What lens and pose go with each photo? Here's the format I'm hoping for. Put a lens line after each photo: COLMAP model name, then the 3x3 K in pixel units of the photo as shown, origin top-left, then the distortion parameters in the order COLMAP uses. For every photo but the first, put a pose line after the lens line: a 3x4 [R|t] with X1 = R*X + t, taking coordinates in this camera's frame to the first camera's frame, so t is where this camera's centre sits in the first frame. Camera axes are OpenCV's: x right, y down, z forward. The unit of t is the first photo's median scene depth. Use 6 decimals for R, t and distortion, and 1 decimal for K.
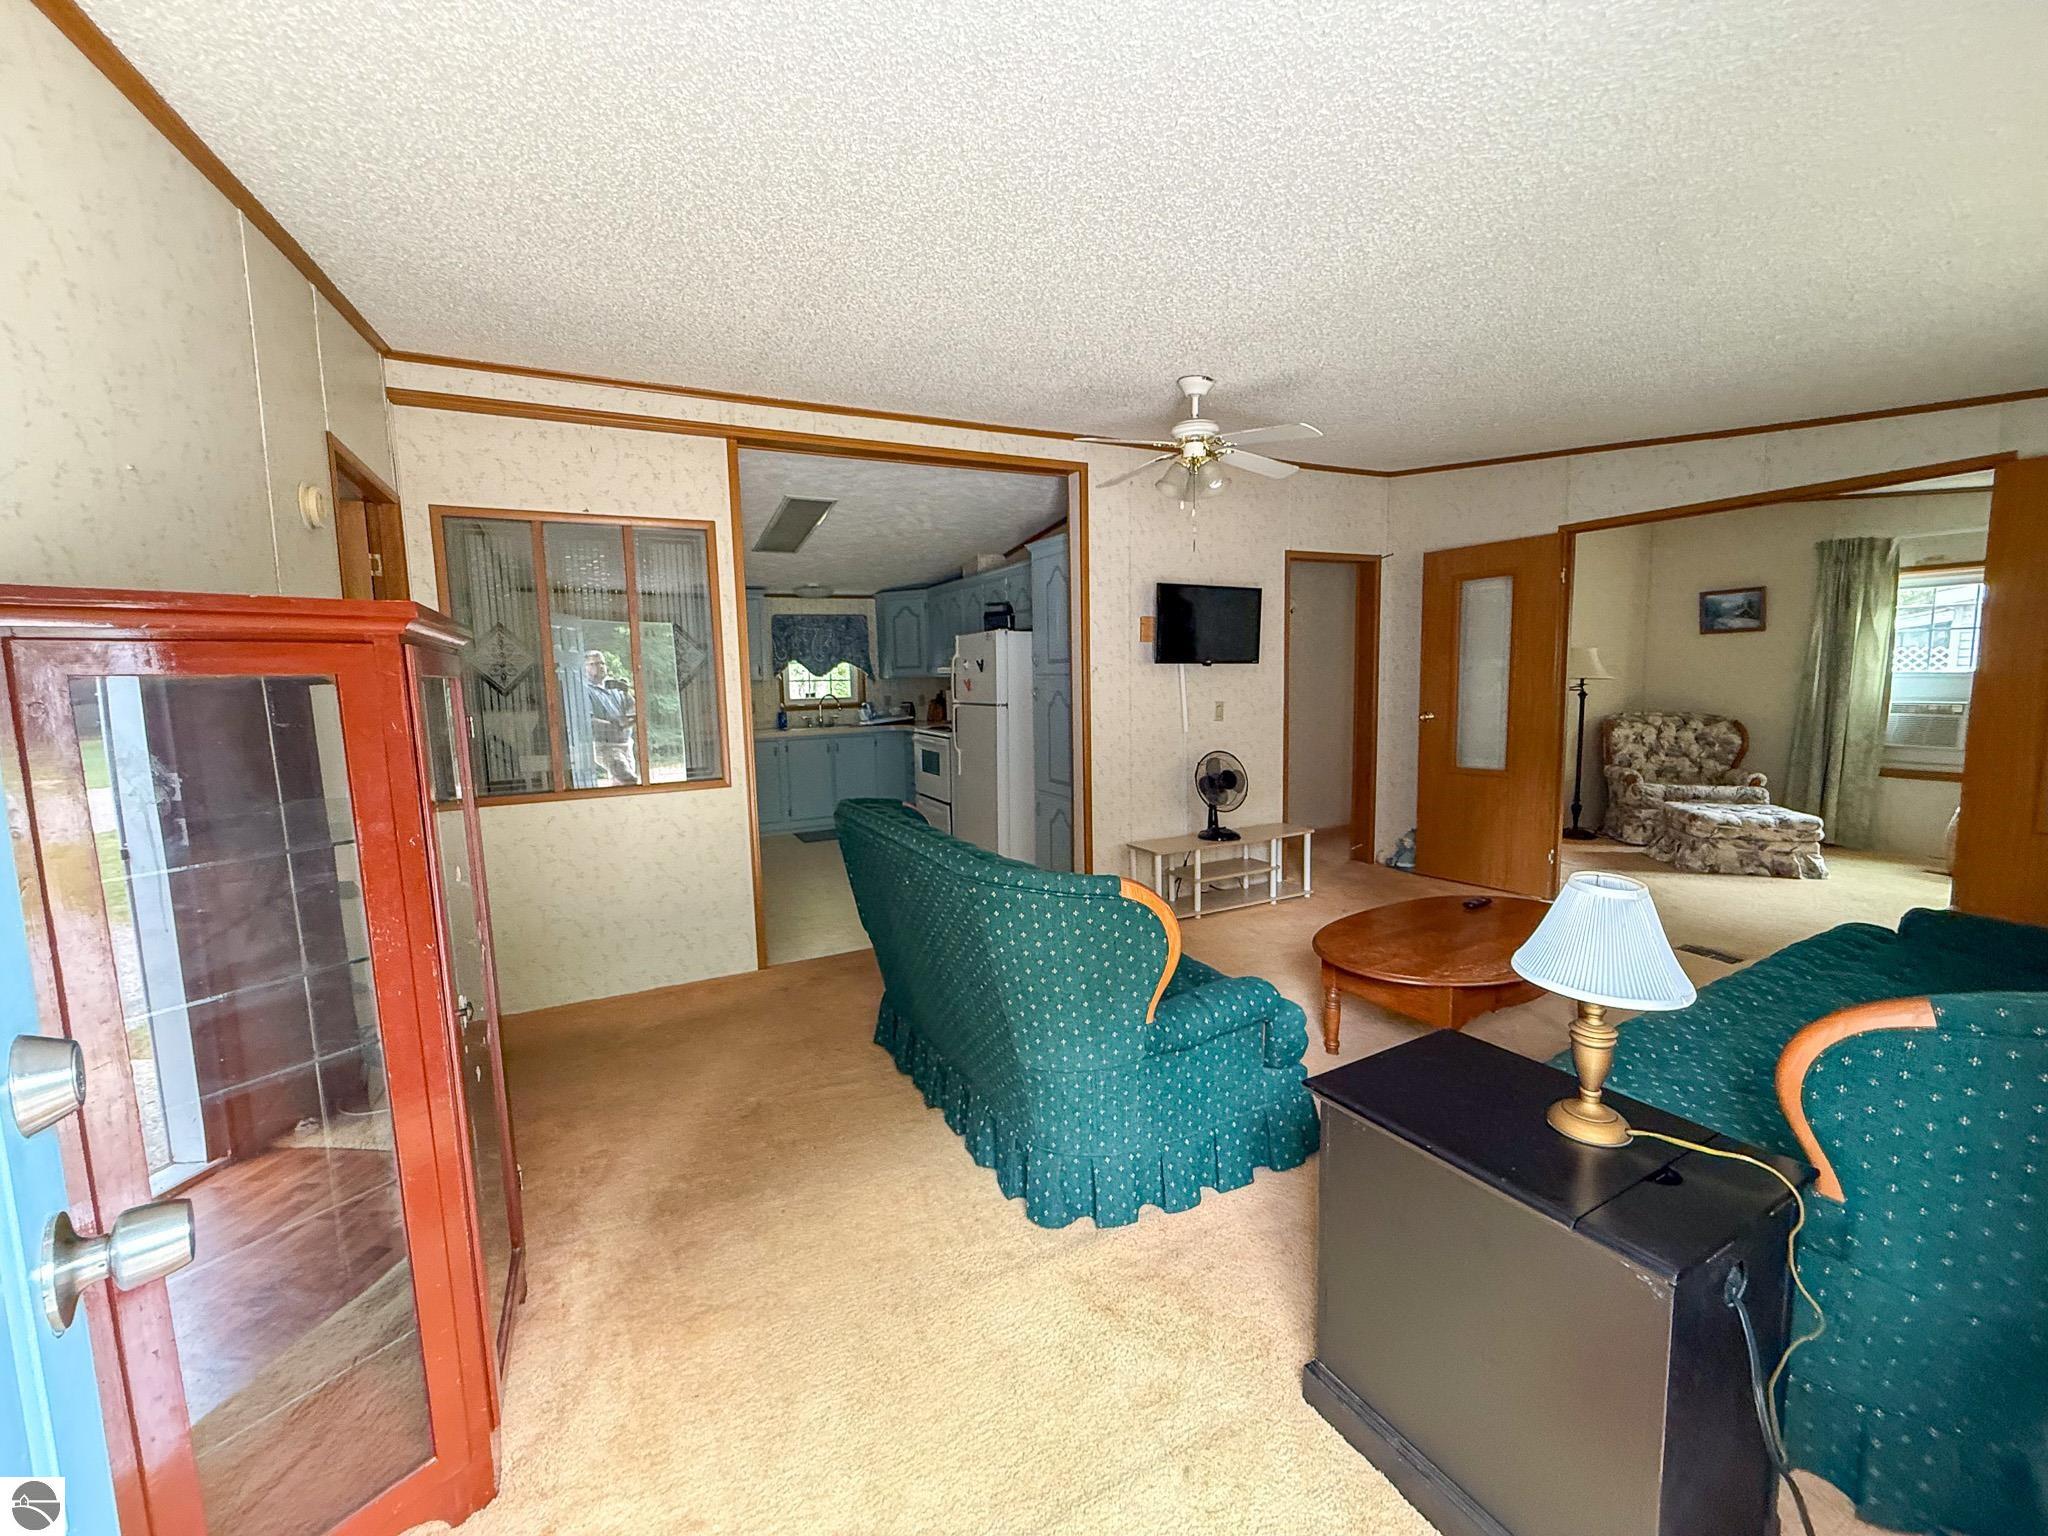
lens RADIAL K [[817.4, 0, 1019.0], [0, 817.4, 767.6], [0, 0, 1]] dist [-0.002613, 0.000484]
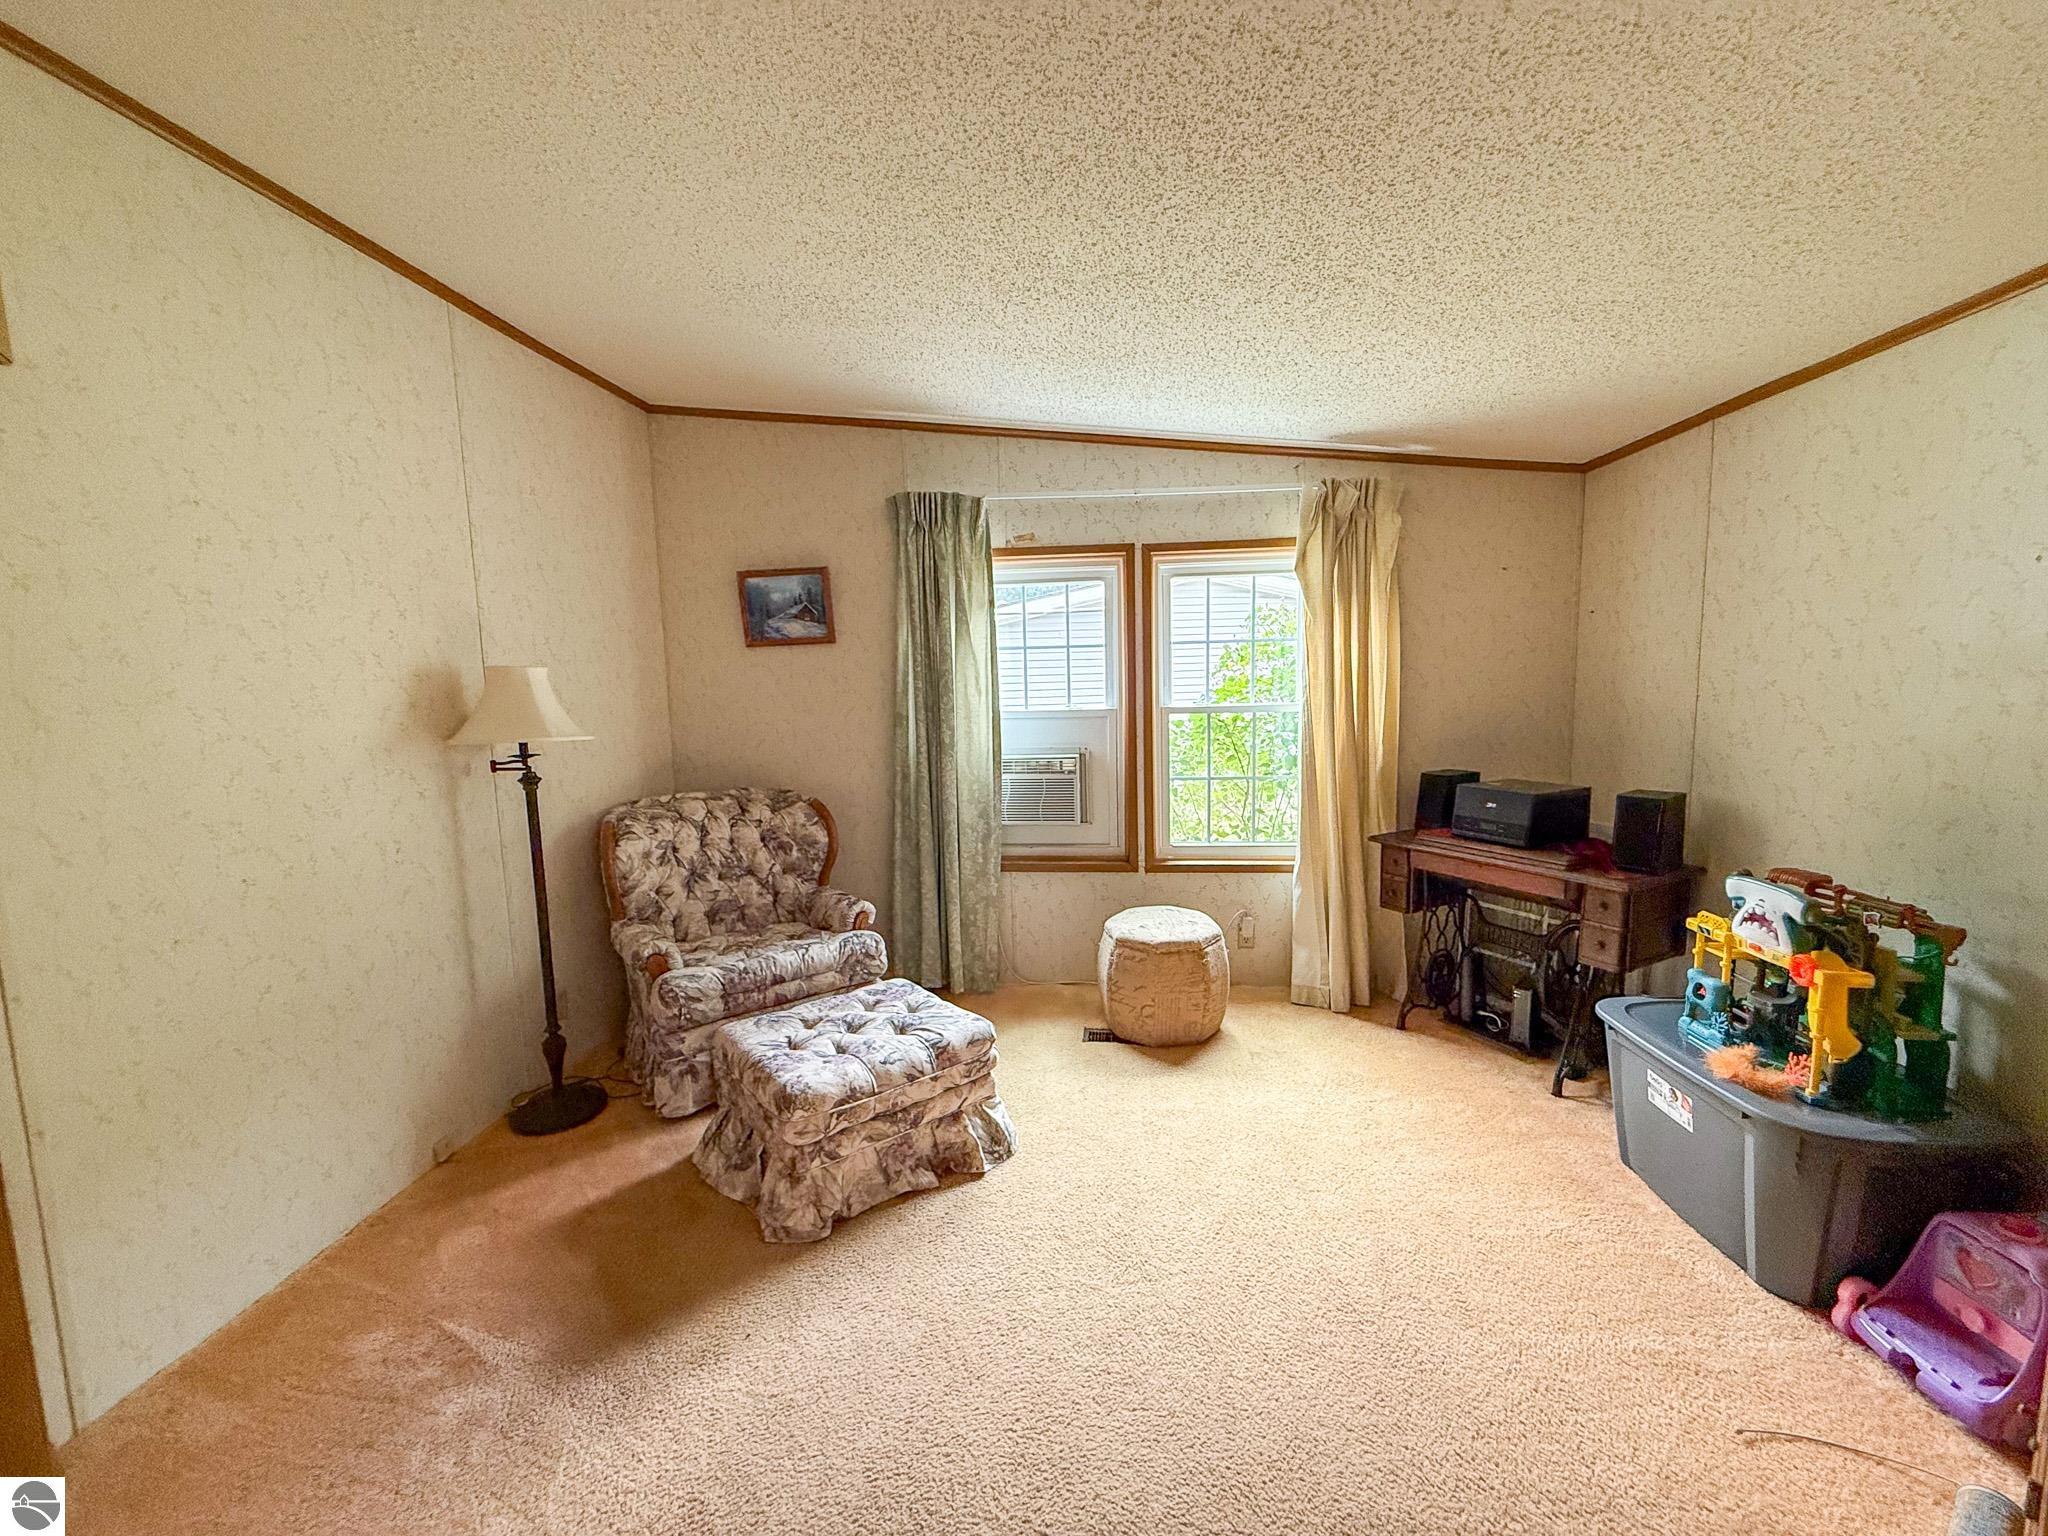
lens RADIAL K [[817.4, 0, 1020.4], [0, 817.4, 765.7], [0, 0, 1]] dist [-0.002613, 0.000484]
pose [[0.534505, -0.083756, 0.841005, 0.495089], [0.109732, 0.993532, 0.029205, -0.084718], [-0.838011, 0.076675, 0.540239, 0.590996]]
